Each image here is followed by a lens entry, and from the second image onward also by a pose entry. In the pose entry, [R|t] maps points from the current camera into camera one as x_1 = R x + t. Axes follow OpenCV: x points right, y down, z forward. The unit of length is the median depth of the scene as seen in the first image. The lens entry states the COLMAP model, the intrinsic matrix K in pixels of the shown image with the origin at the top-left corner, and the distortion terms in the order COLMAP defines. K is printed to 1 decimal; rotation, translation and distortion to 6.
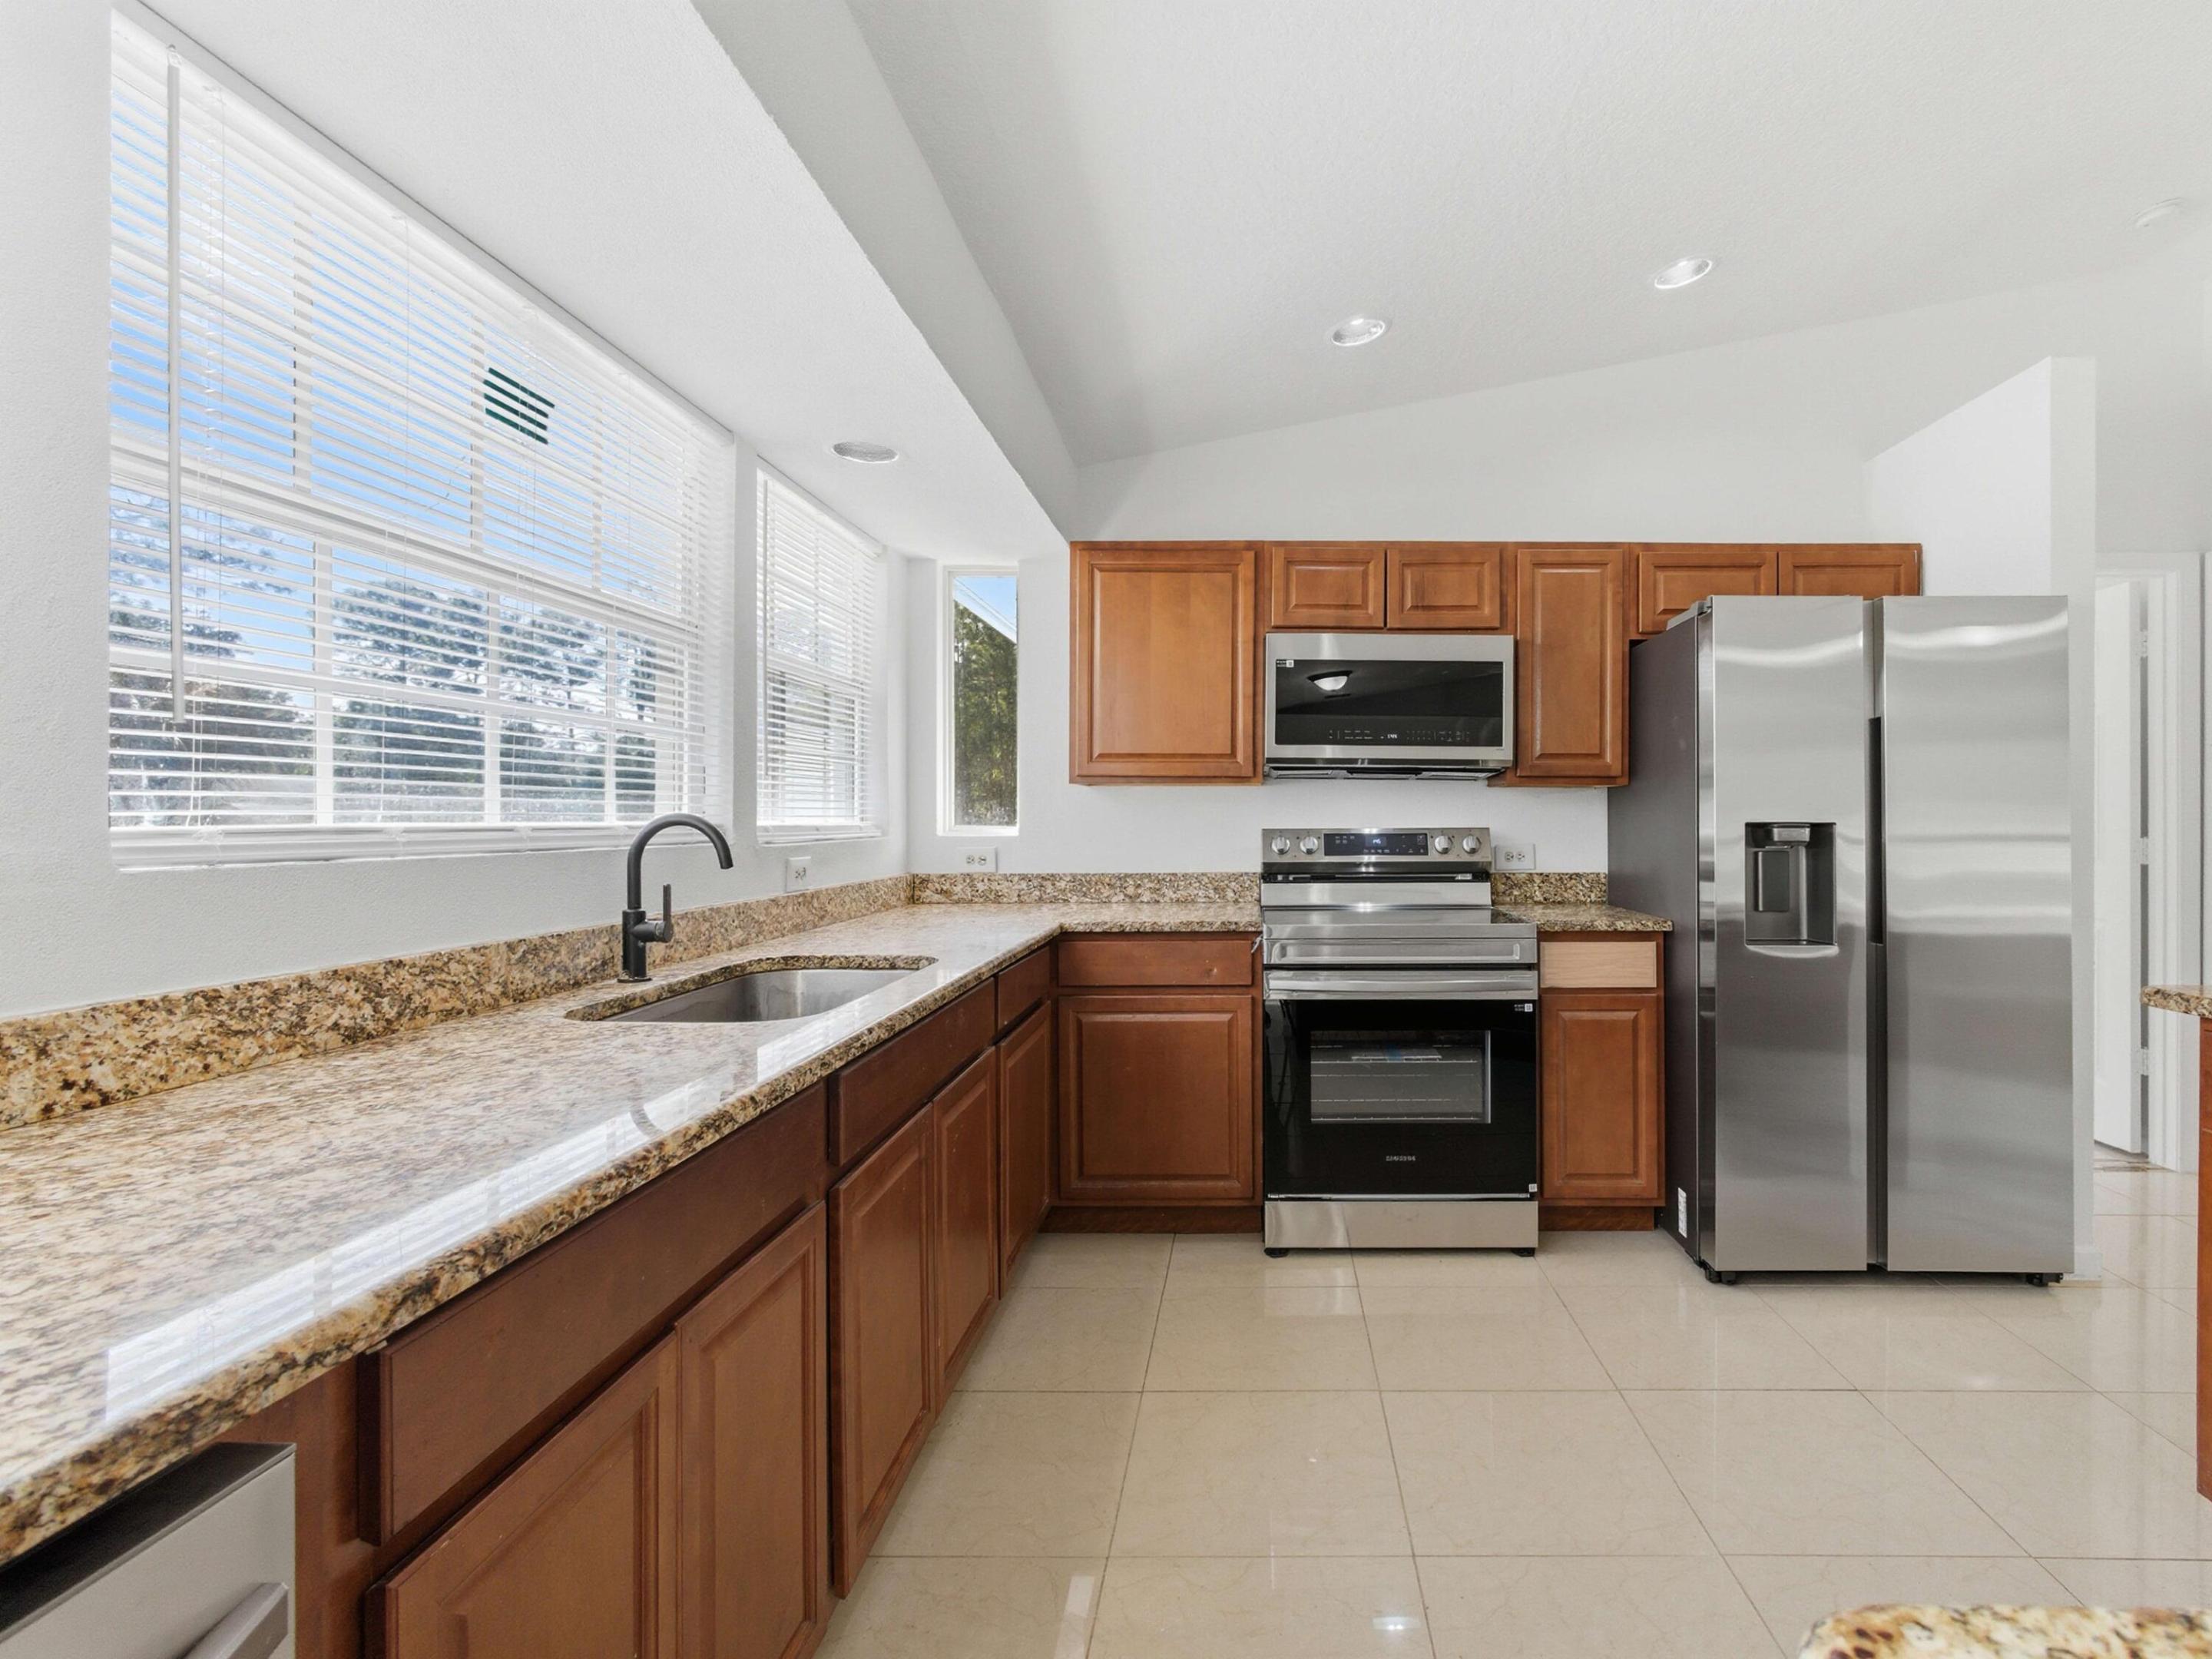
lens RADIAL K [[1057.2, 0, 1239.6], [0, 1057.2, 818.7], [0, 0, 1]] dist [-0.001539, 0.000414]
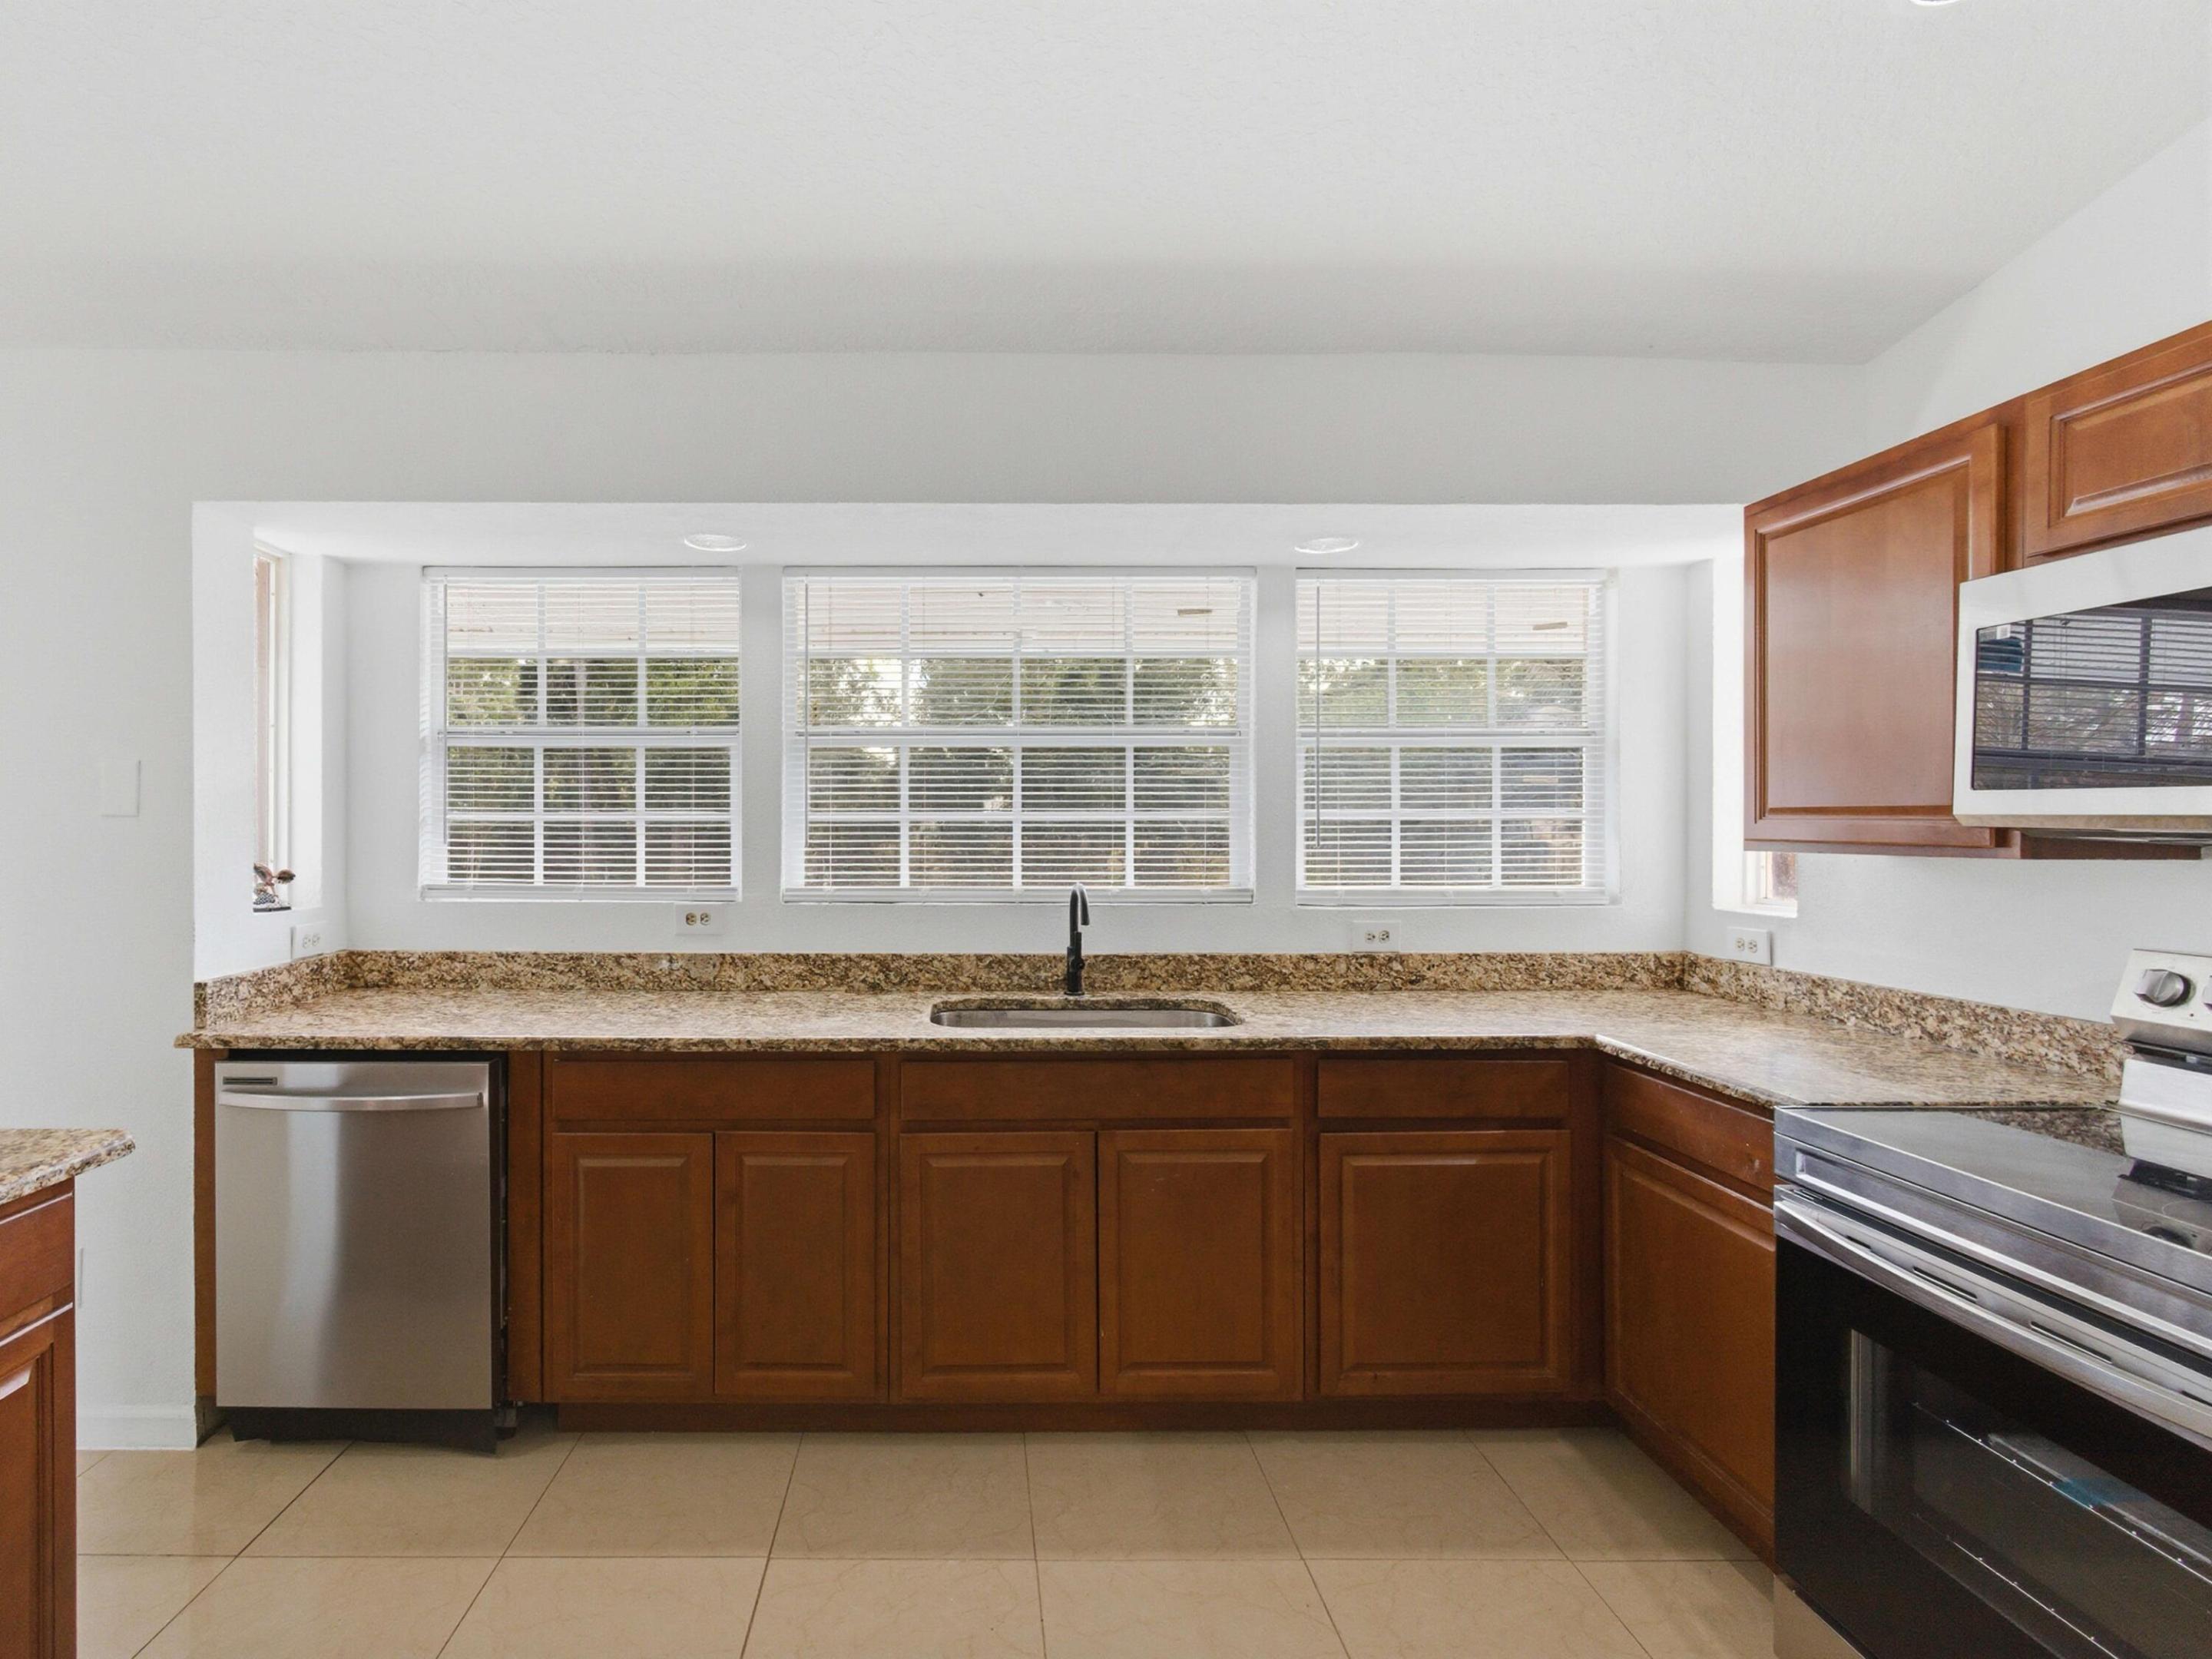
lens RADIAL K [[1060.4, 0, 959.6], [0, 1060.4, 821.3], [0, 0, 1]] dist [-0.003373, 0.000466]
pose [[0.025561, -0.000101, -0.999673, 0.550941], [-0.001279, 0.999999, -0.000134, -0.054166], [0.999672, 0.001282, 0.025561, 0.476521]]
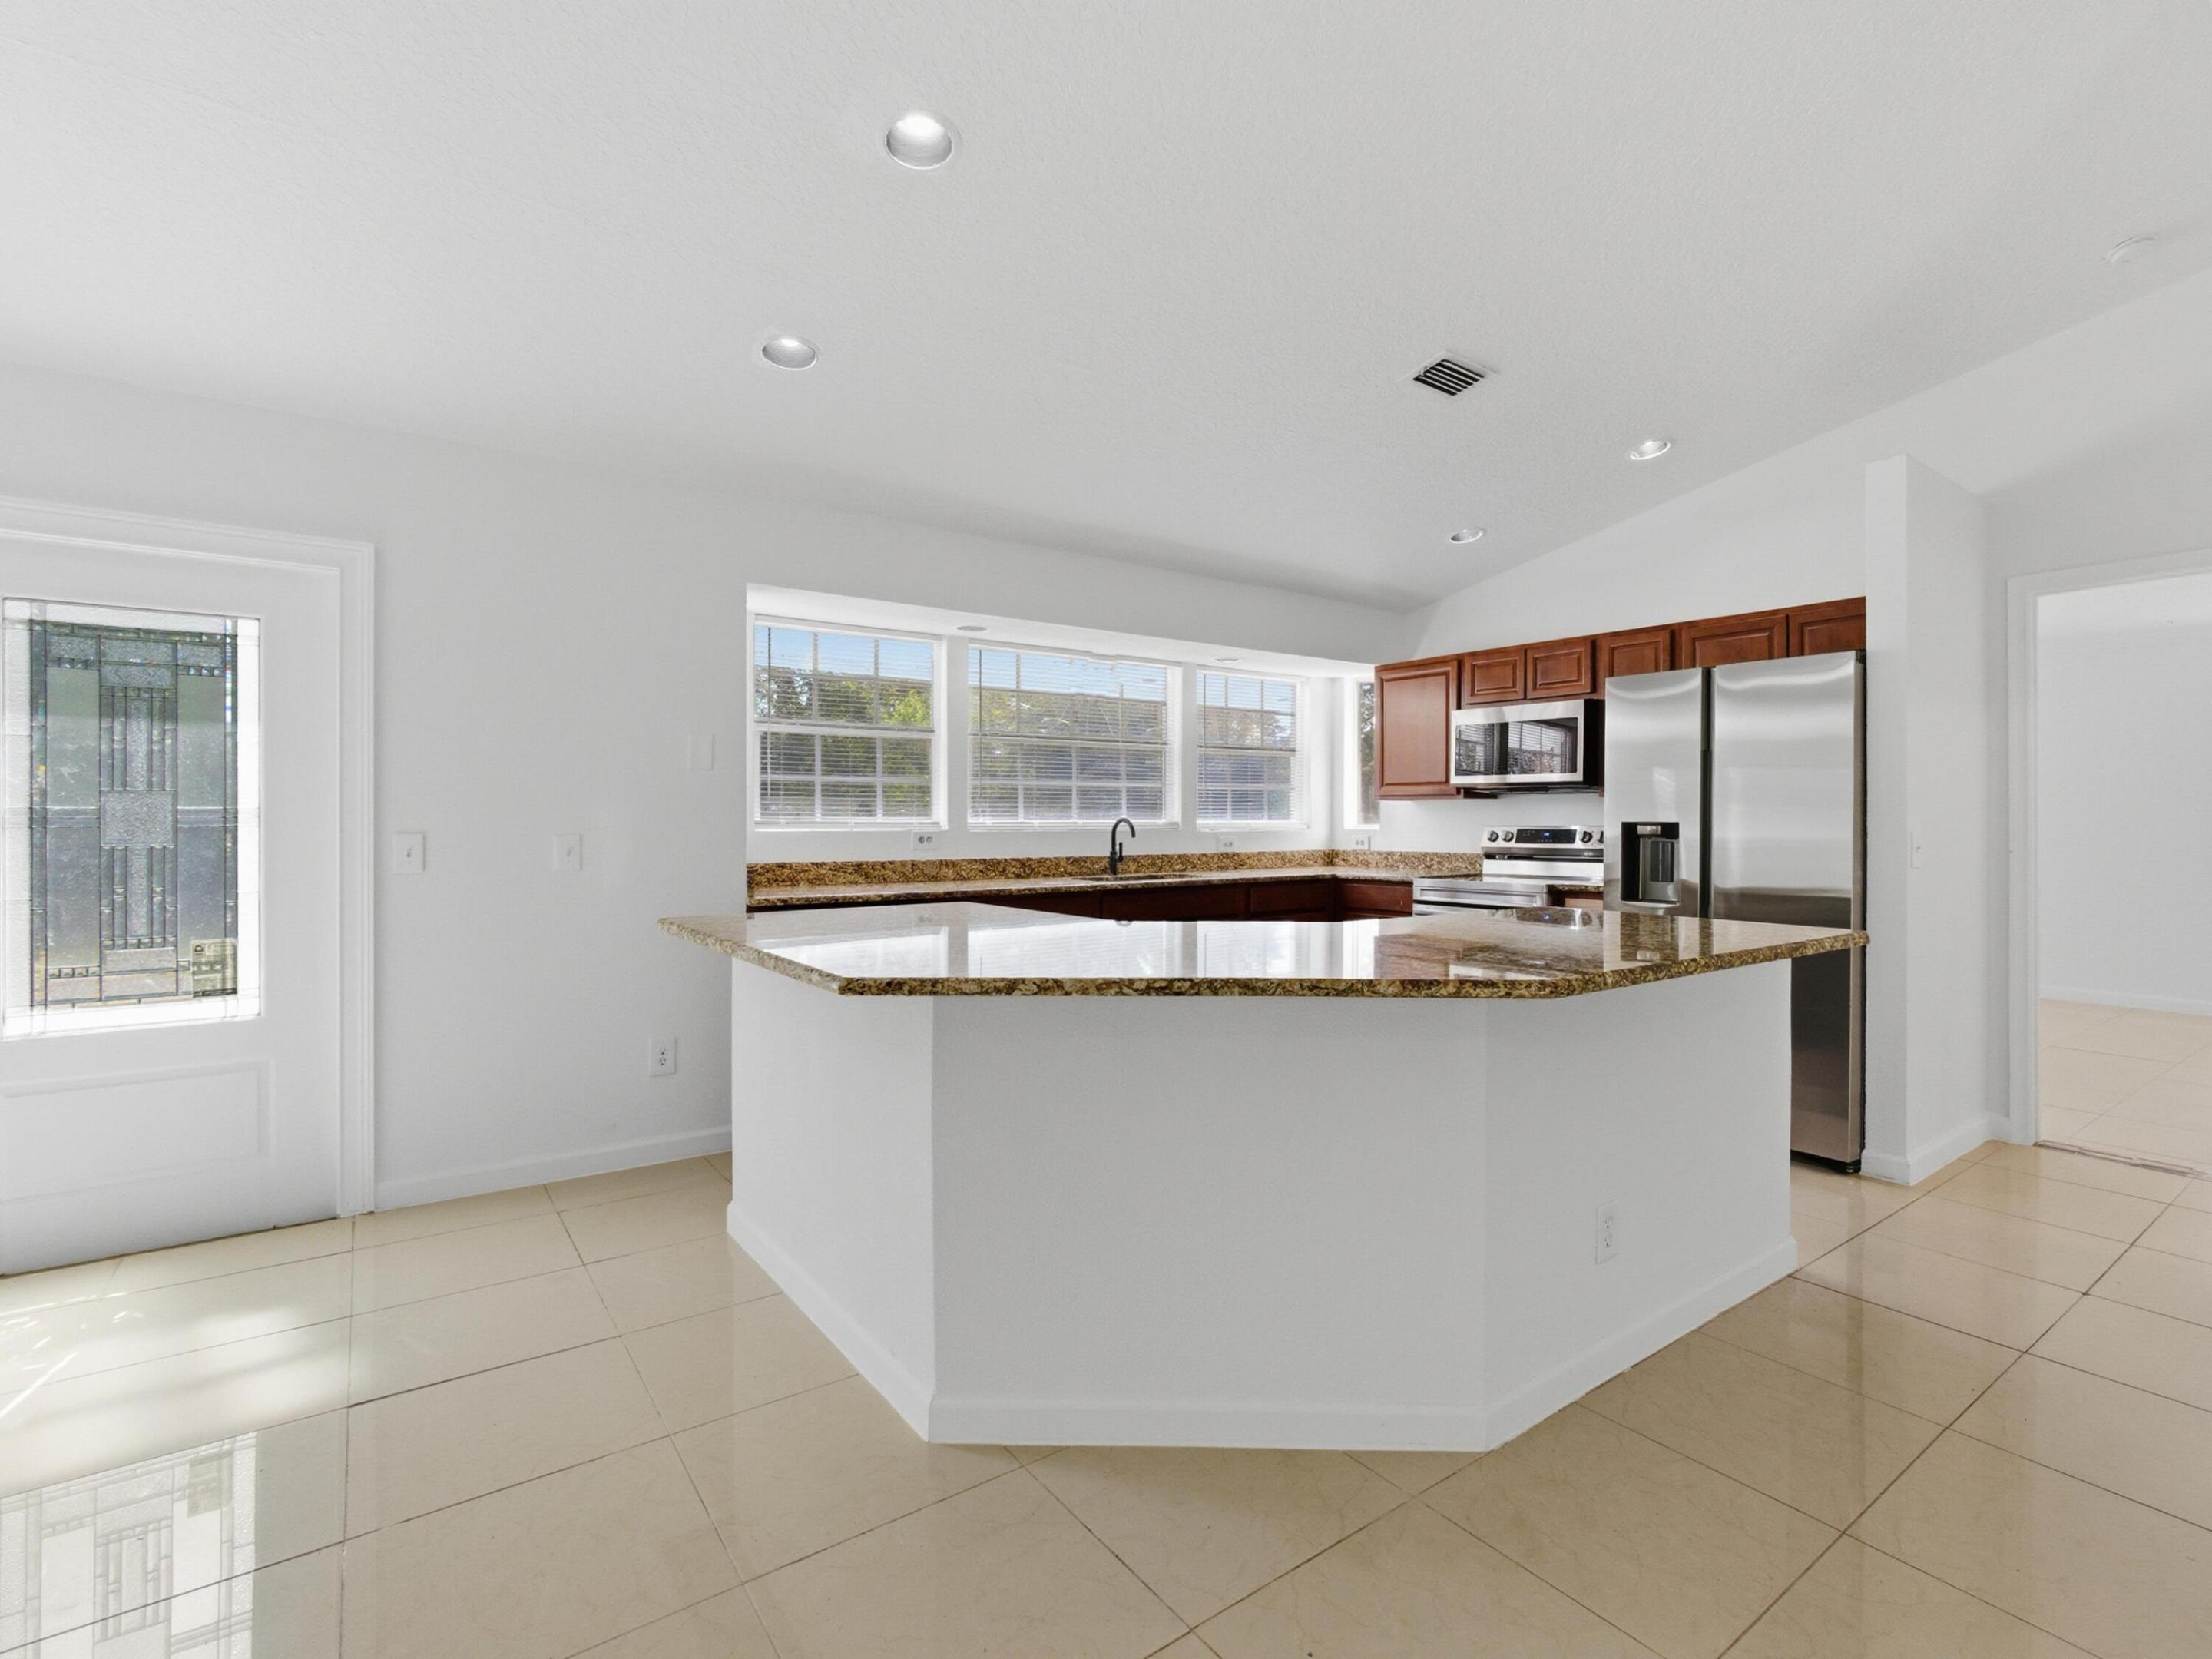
lens RADIAL K [[1060.3, 0, 1158.6], [0, 1060.3, 817.2], [0, 0, 1]] dist [-0.004834, -0.000203]
pose [[0.614676, -0.001755, -0.788778, 1.076513], [0.000053, 0.999998, -0.002184, -0.000355], [0.788780, 0.001300, 0.614674, -0.414734]]
